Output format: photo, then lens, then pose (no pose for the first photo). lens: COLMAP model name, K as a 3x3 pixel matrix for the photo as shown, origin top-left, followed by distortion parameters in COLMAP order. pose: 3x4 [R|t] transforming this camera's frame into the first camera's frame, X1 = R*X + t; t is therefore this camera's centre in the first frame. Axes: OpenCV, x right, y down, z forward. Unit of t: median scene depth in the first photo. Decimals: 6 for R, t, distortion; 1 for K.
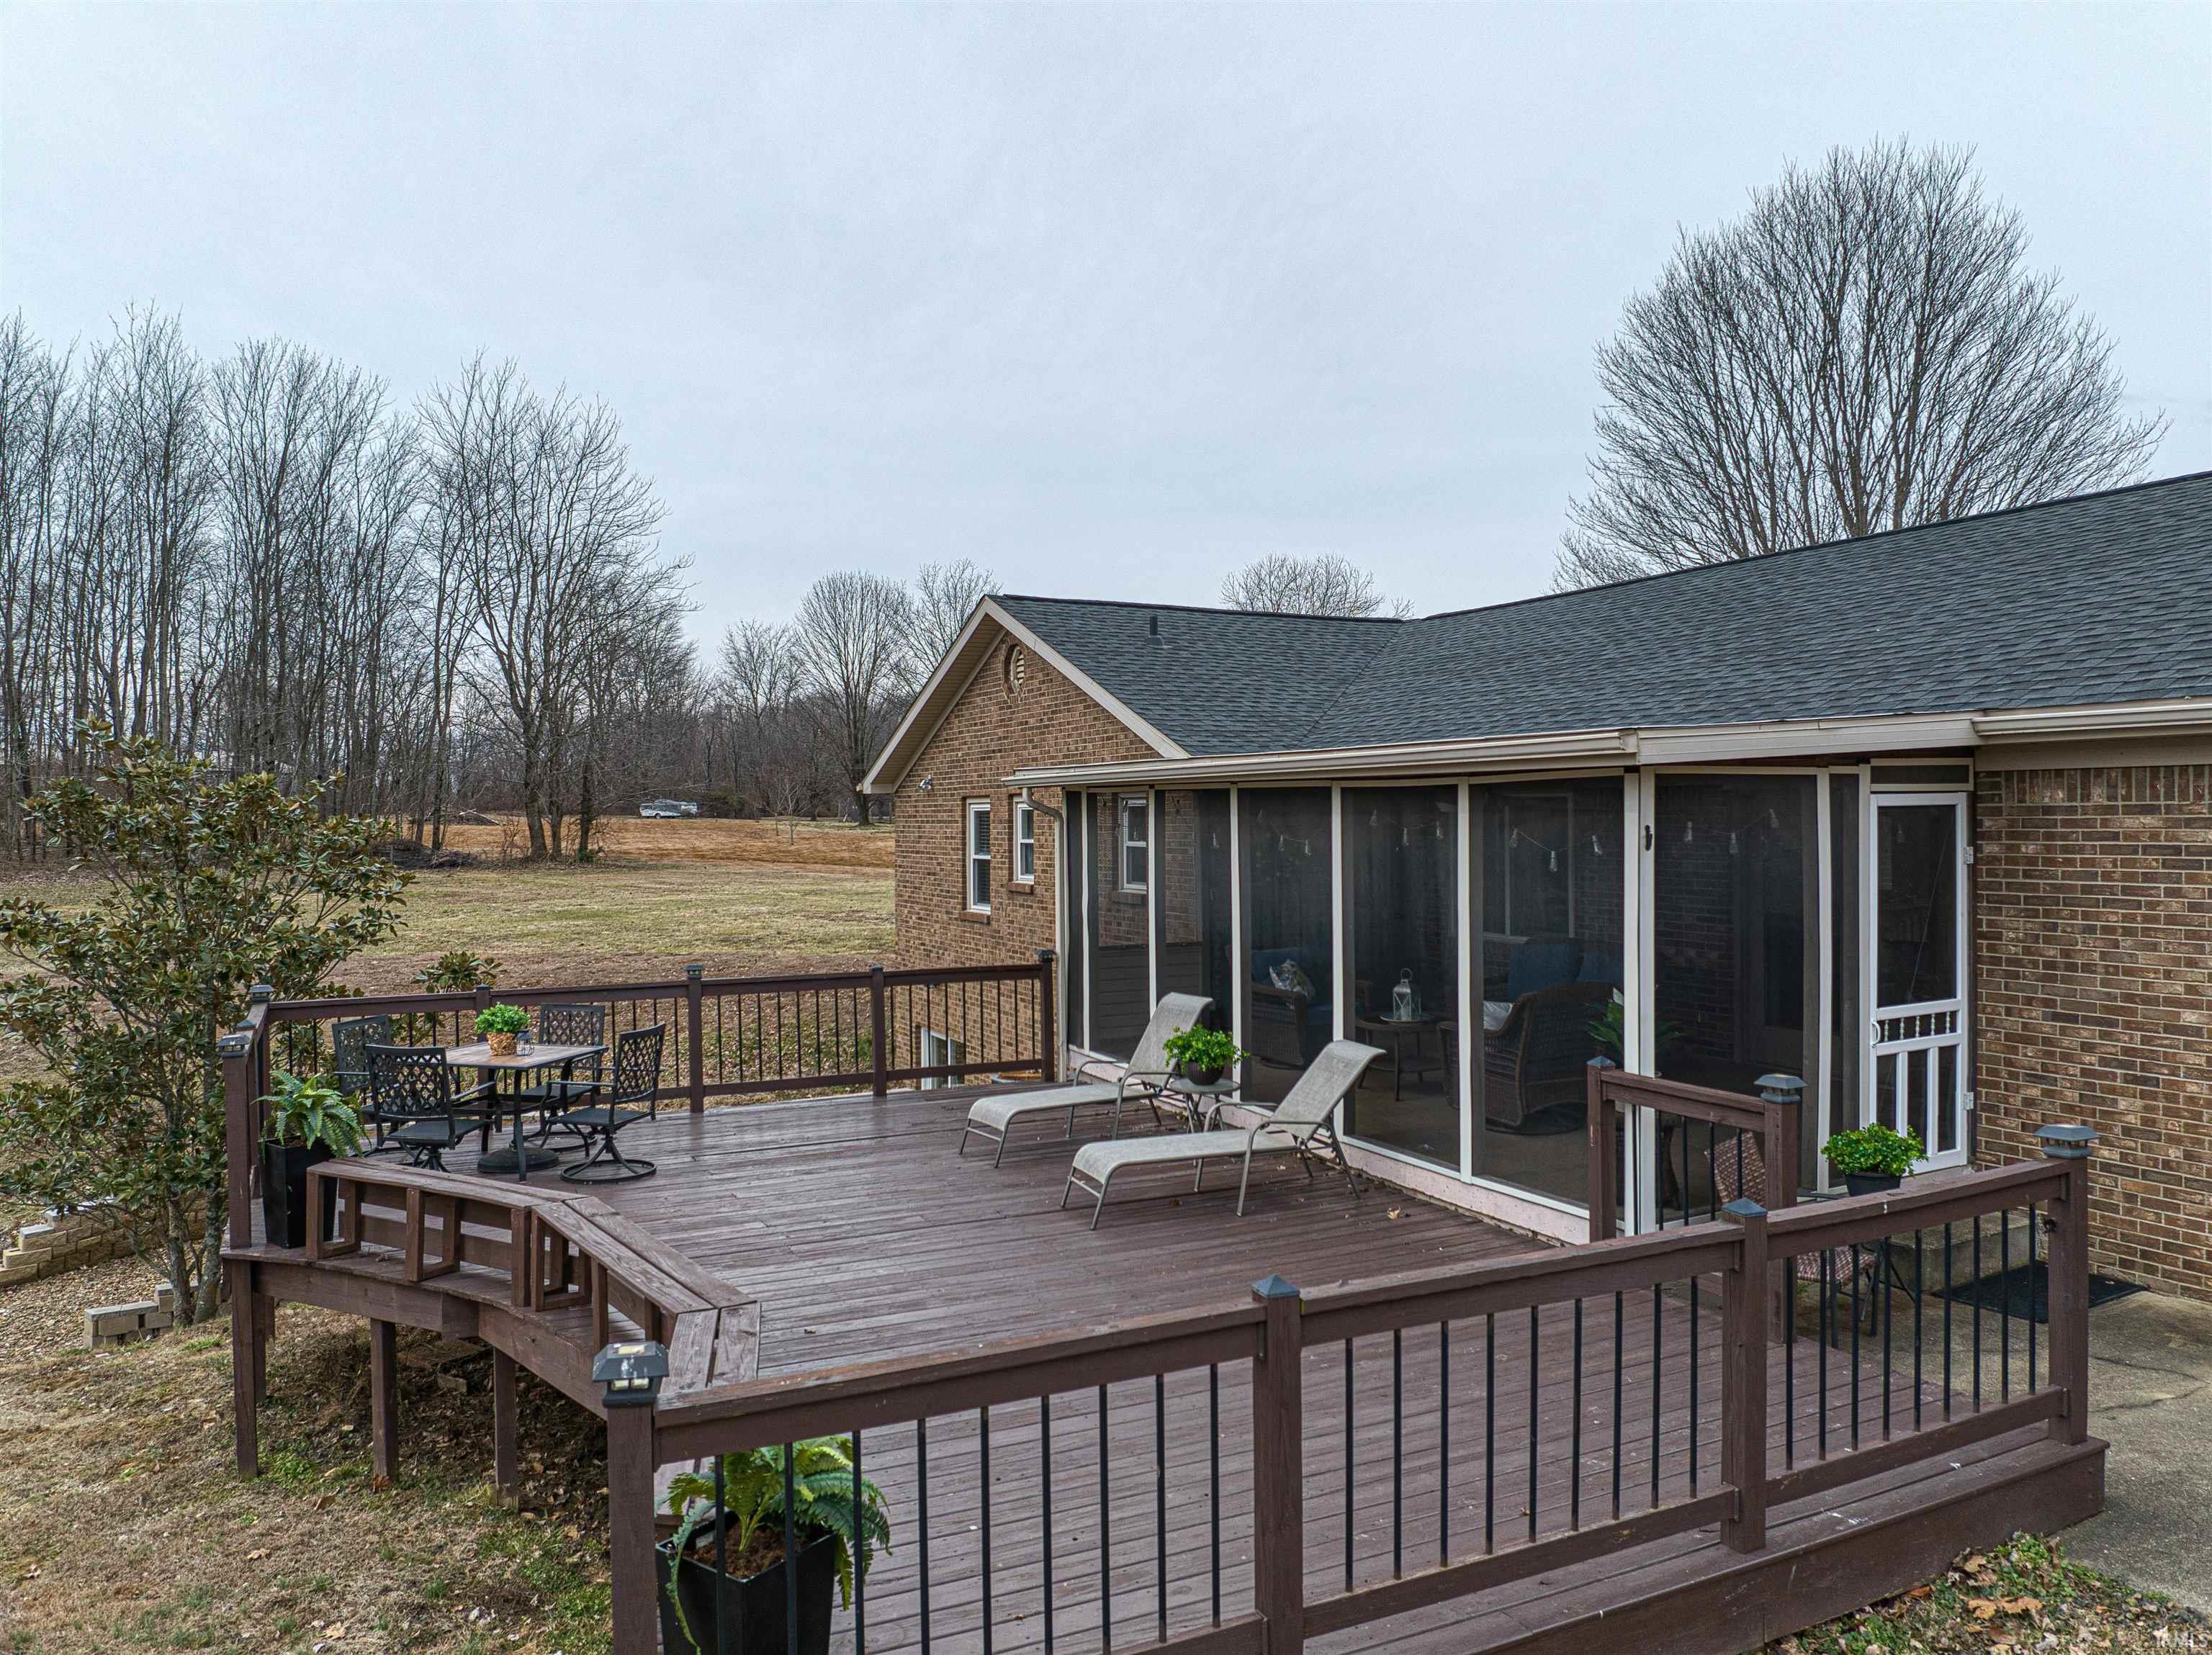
lens RADIAL K [[1554.5, 0, 1116.1], [0, 1554.5, 821.4], [0, 0, 1]] dist [0.006100, -0.004142]
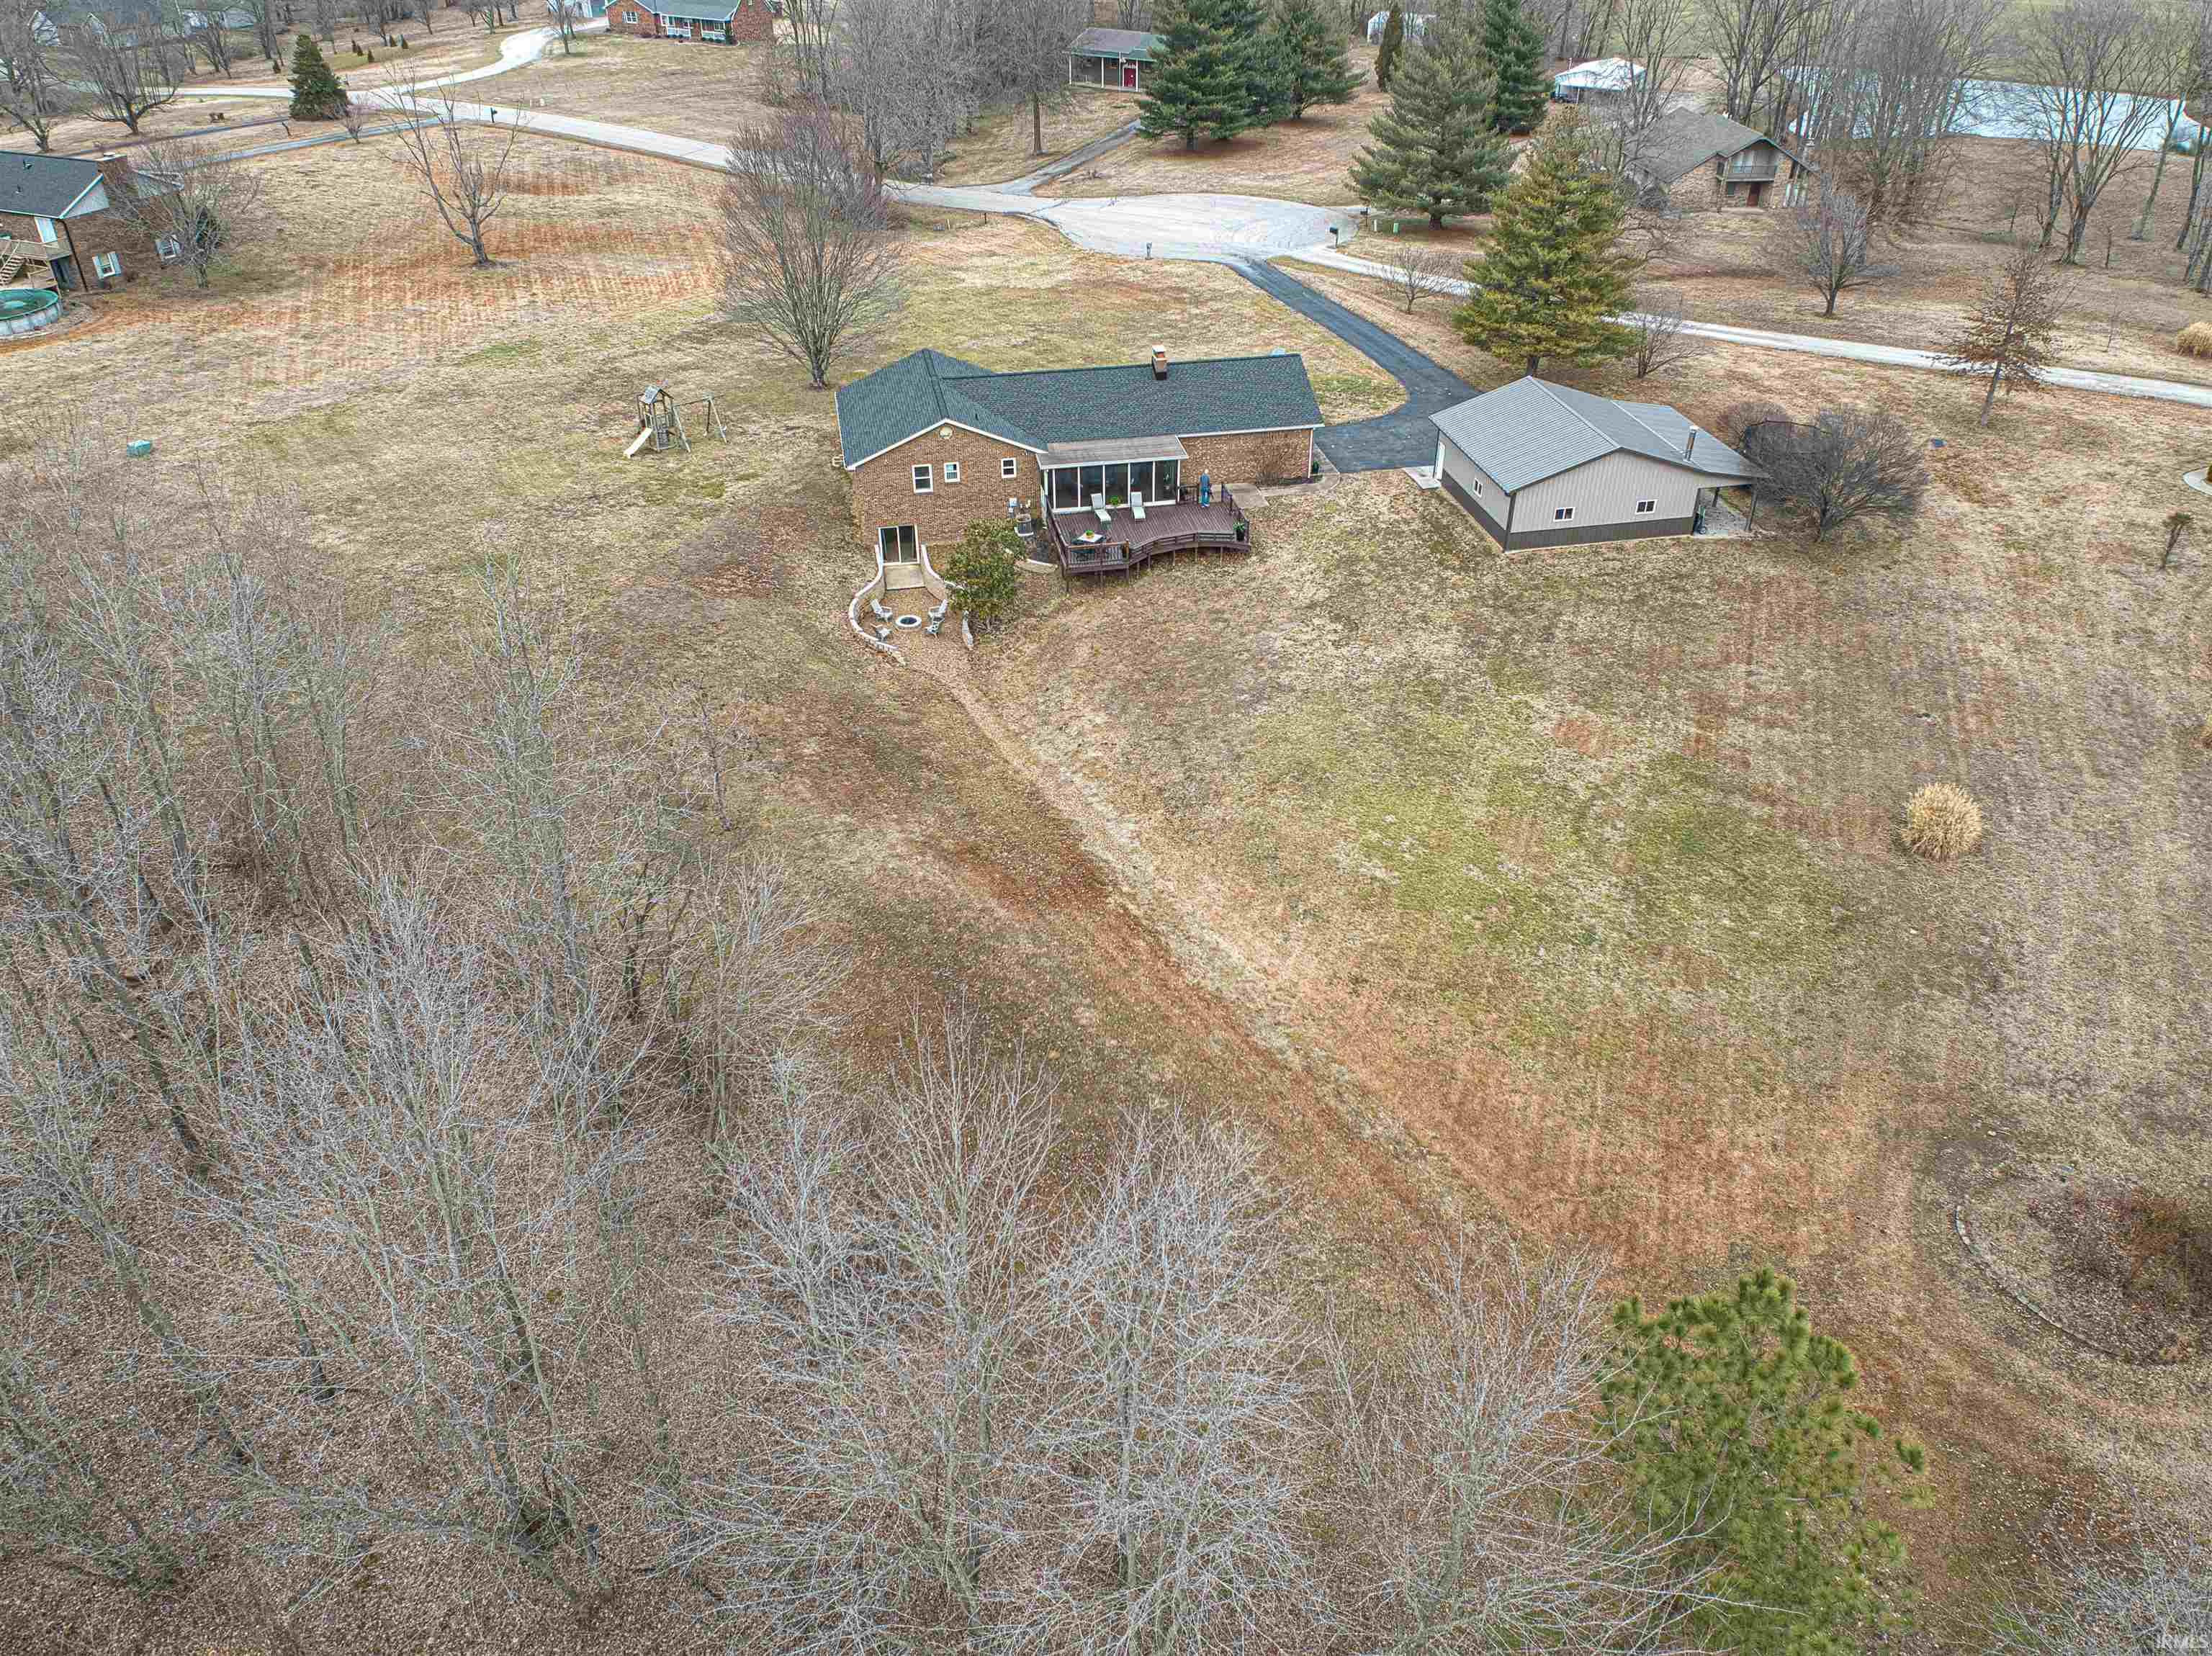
lens RADIAL K [[1554.6, 0, 1116.1], [0, 1554.6, 821.9], [0, 0, 1]] dist [0.006100, -0.004142]
pose [[0.267805, -0.541626, 0.796820, -5.133233], [-0.003145, 0.826533, 0.562879, -2.119897], [-0.963468, -0.153248, 0.219646, -0.673385]]
